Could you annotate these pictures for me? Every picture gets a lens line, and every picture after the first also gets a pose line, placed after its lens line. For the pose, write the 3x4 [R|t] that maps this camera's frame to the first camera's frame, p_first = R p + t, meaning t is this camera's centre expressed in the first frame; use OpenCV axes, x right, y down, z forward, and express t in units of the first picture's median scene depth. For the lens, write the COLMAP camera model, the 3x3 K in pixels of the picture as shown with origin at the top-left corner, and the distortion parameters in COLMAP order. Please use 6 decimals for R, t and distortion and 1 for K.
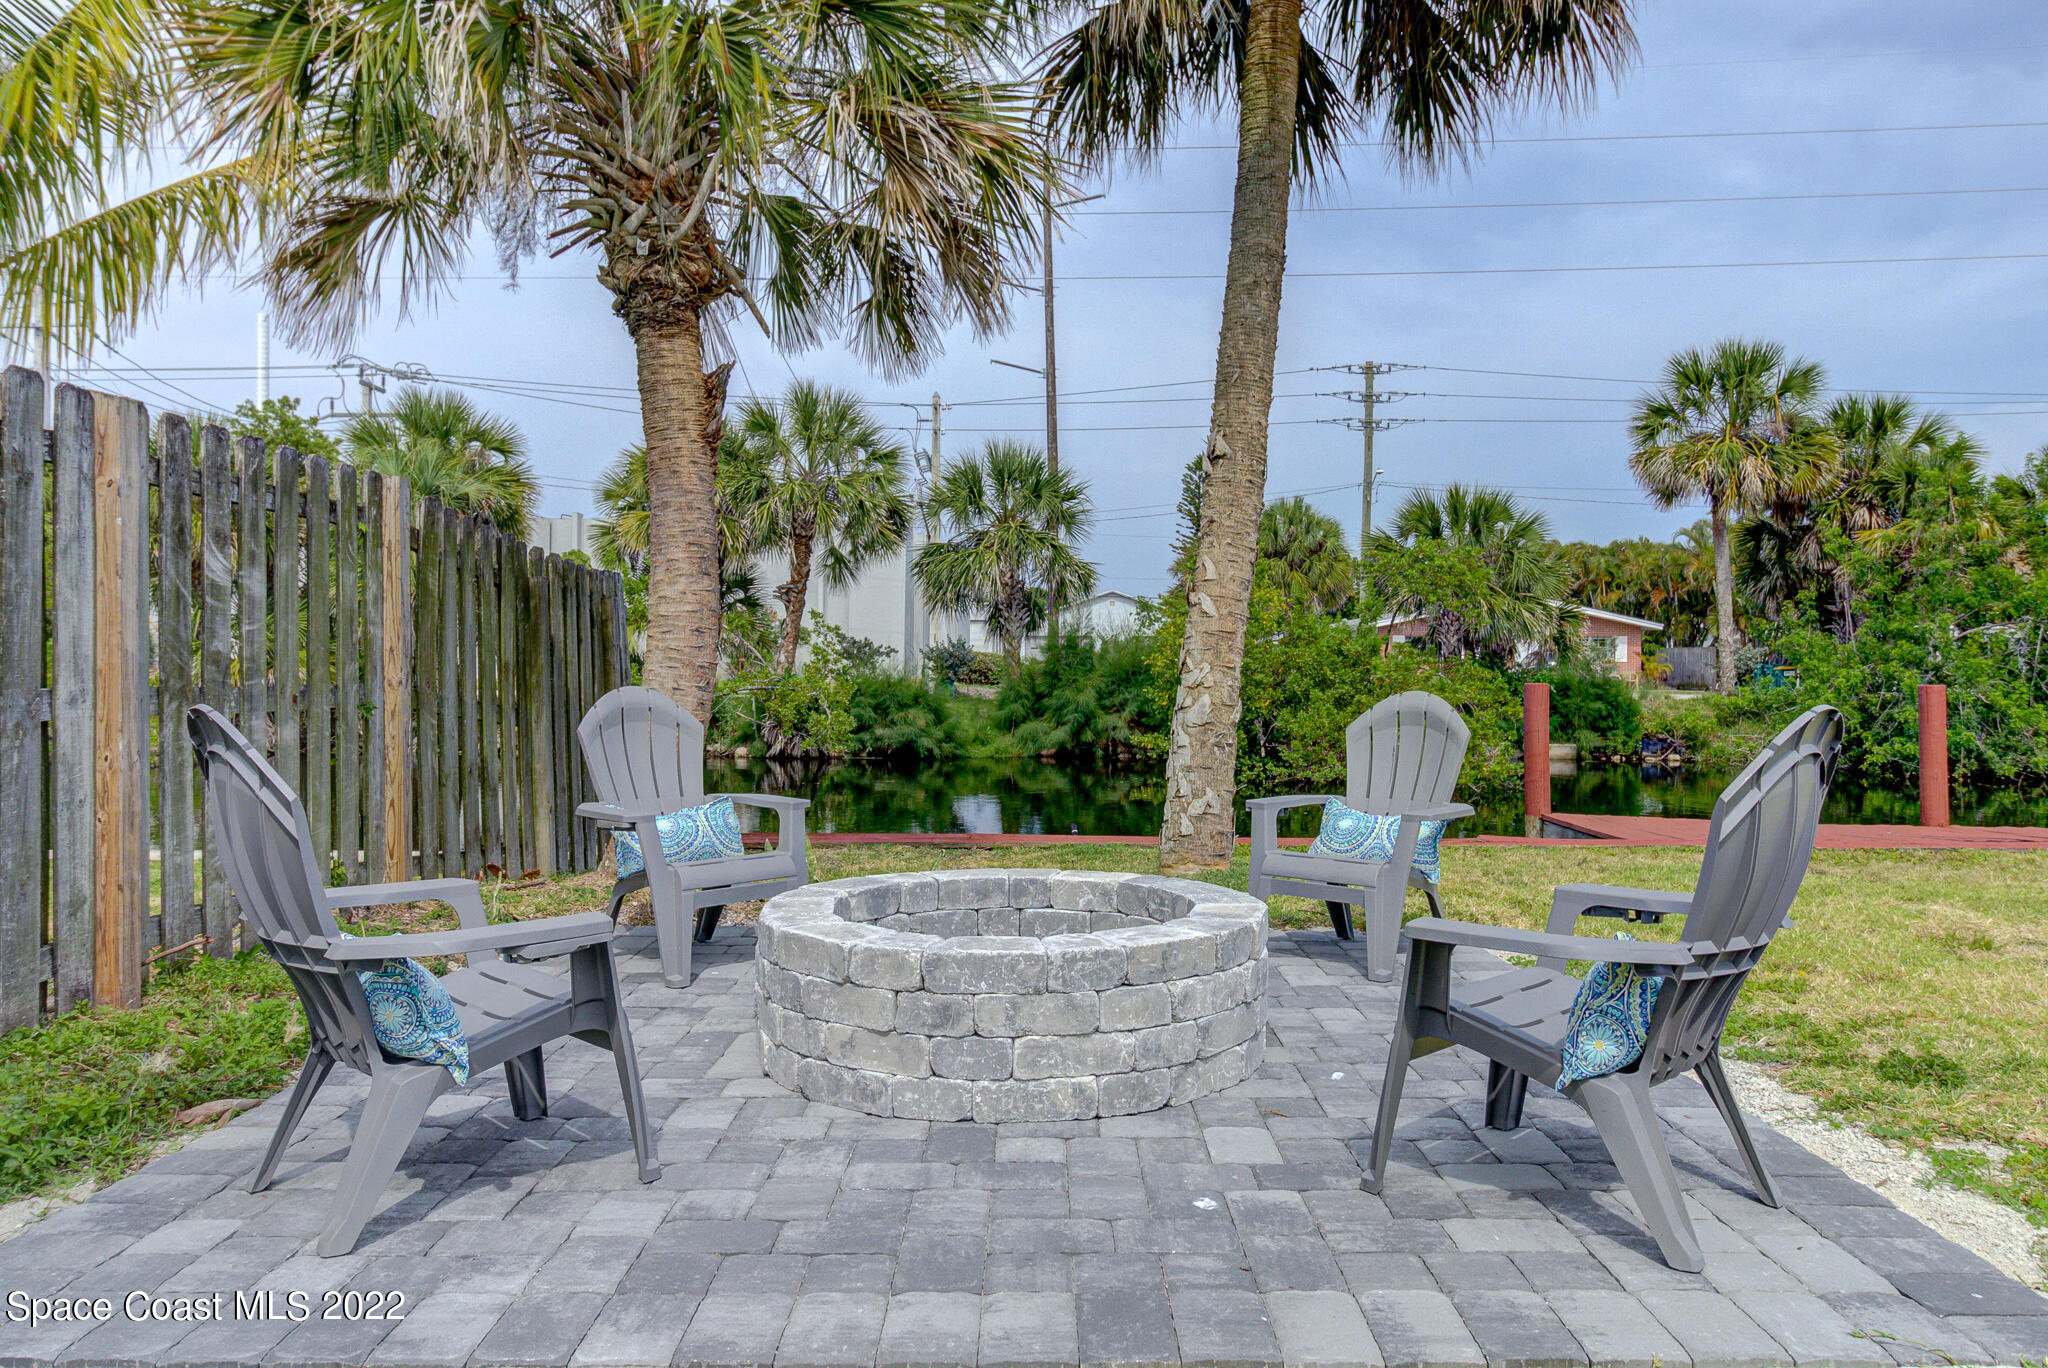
lens RADIAL K [[1373.4, 0, 1029.2], [0, 1373.4, 672.7], [0, 0, 1]] dist [0.001079, 0.000557]
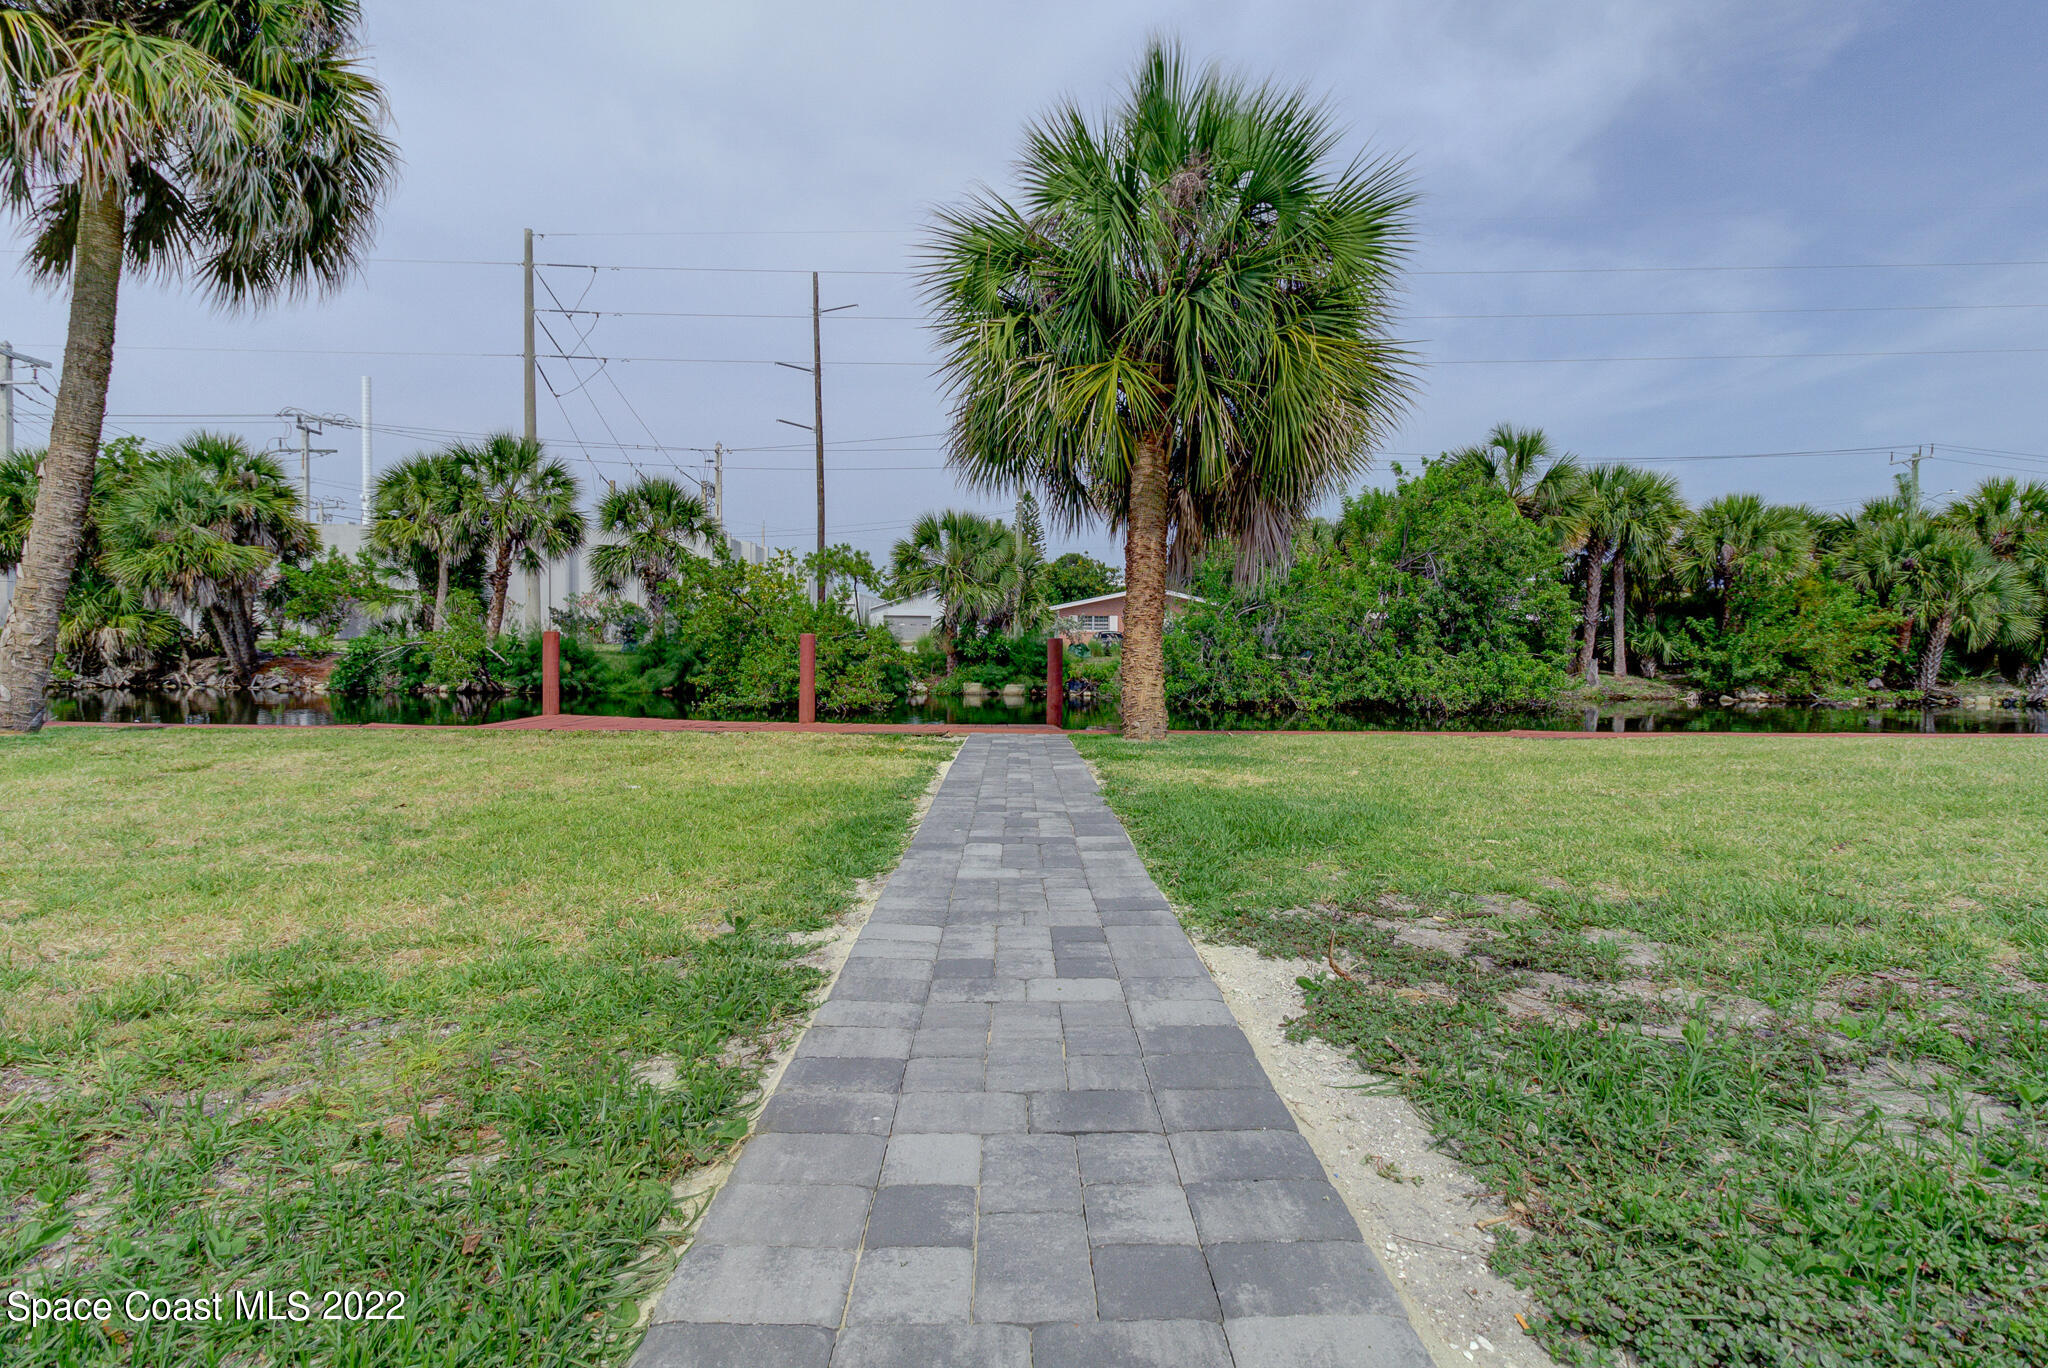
lens RADIAL K [[961.3, 0, 1024.0], [0, 961.3, 676.9], [0, 0, 1]] dist [-0.004306, -0.000808]
pose [[0.998338, 0.003760, 0.057507, 0.336651], [-0.005792, 0.999363, 0.035212, 0.006753], [-0.057338, -0.035486, 0.997724, -0.043381]]
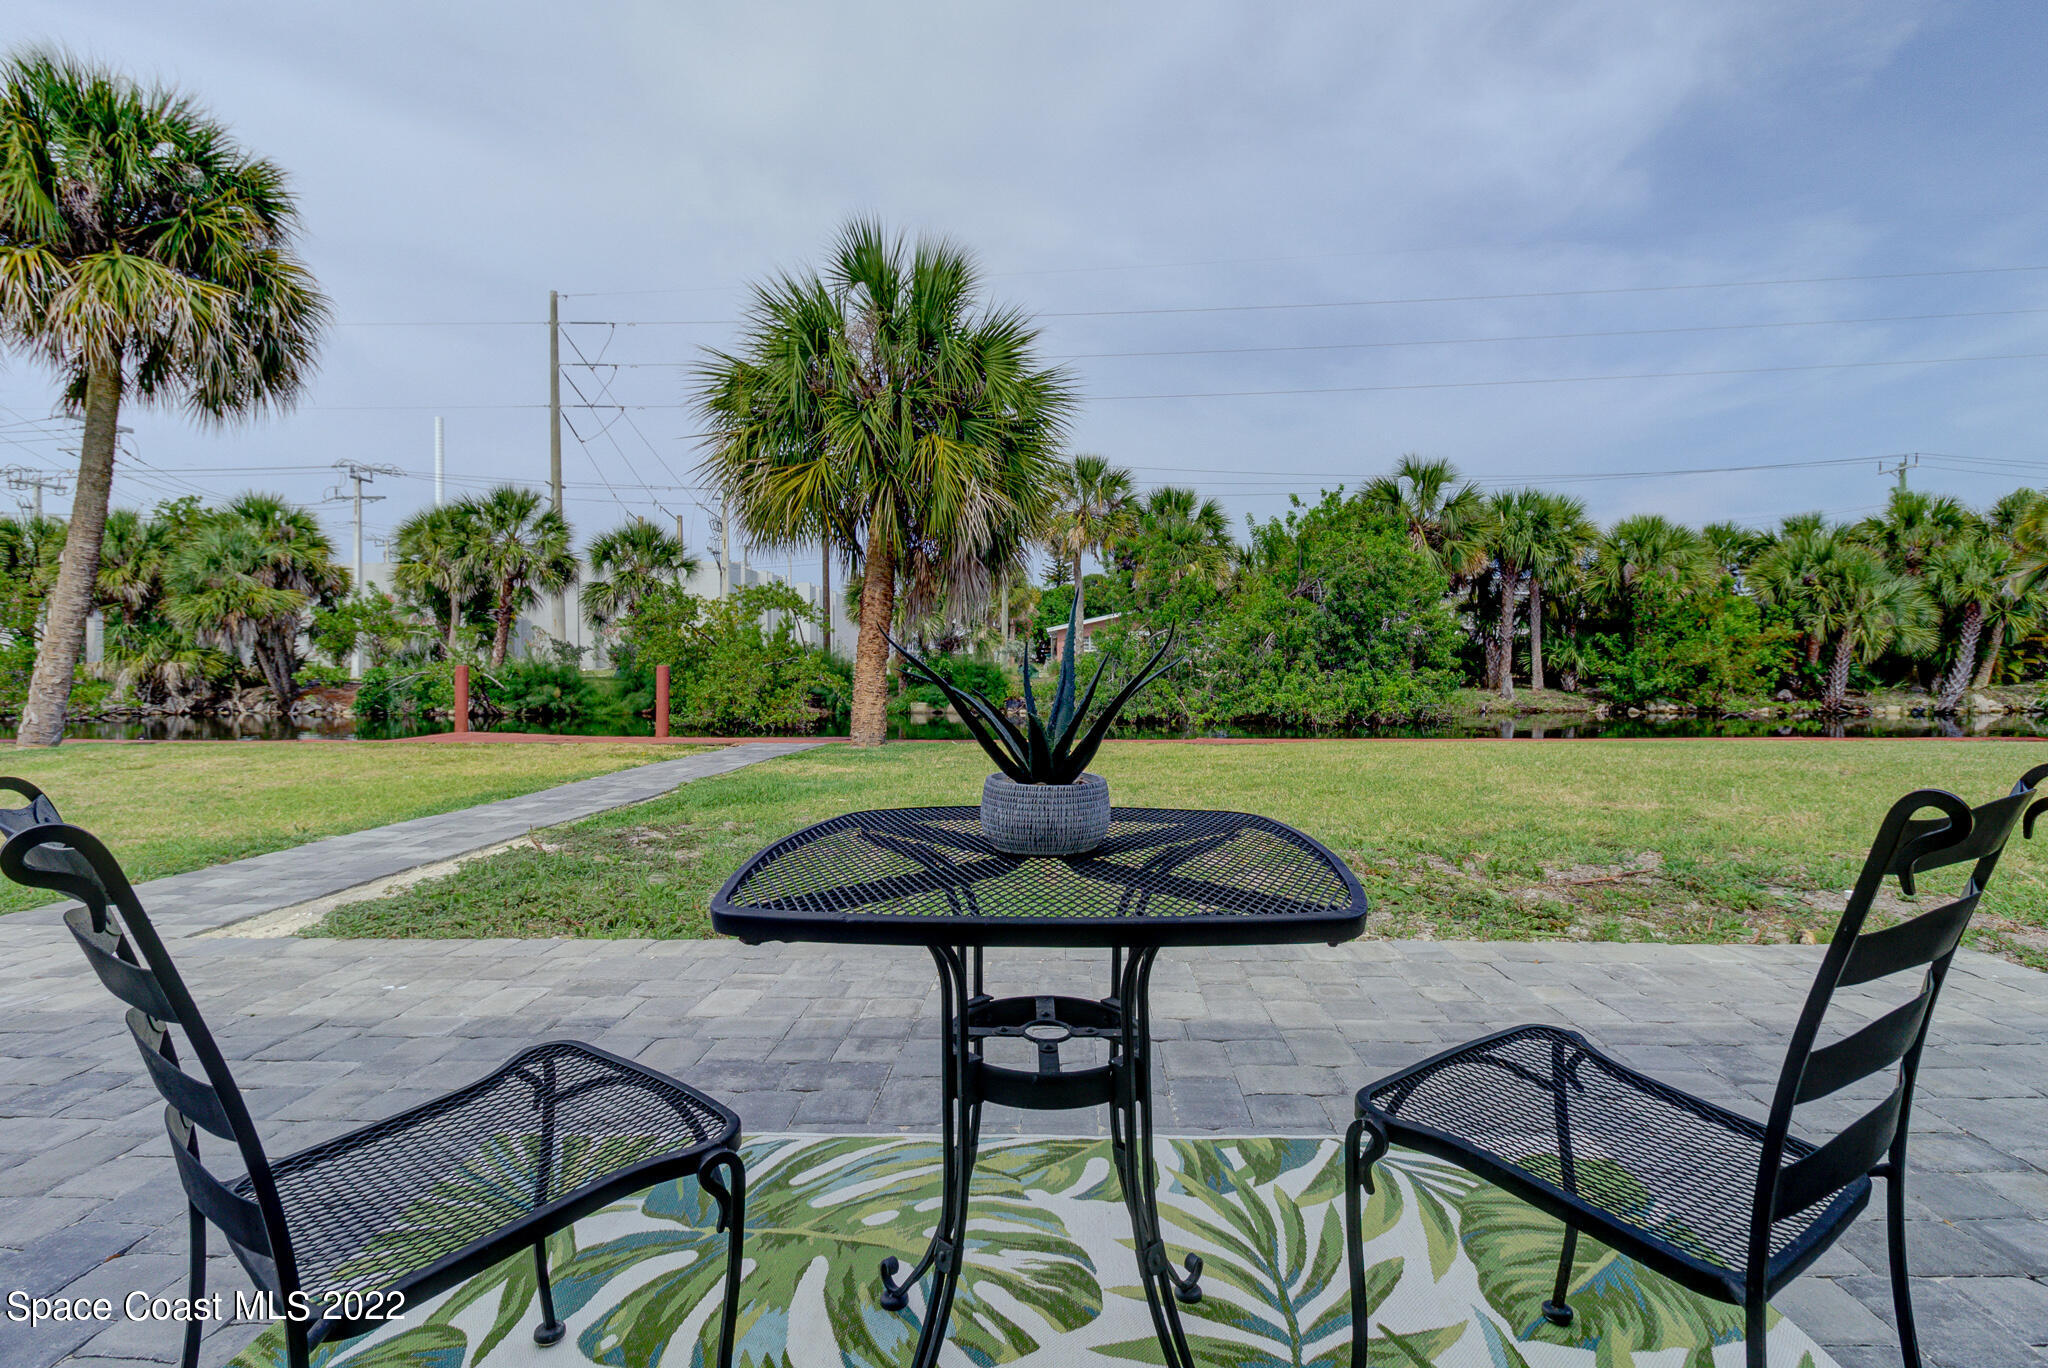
lens RADIAL K [[961.3, 0, 1023.2], [0, 961.3, 674.5], [0, 0, 1]] dist [-0.004306, -0.000808]
pose [[0.999977, -0.006642, -0.001256, 0.465977], [0.006658, 0.999891, 0.013205, 0.002628], [0.001168, -0.013213, 0.999912, -0.141893]]
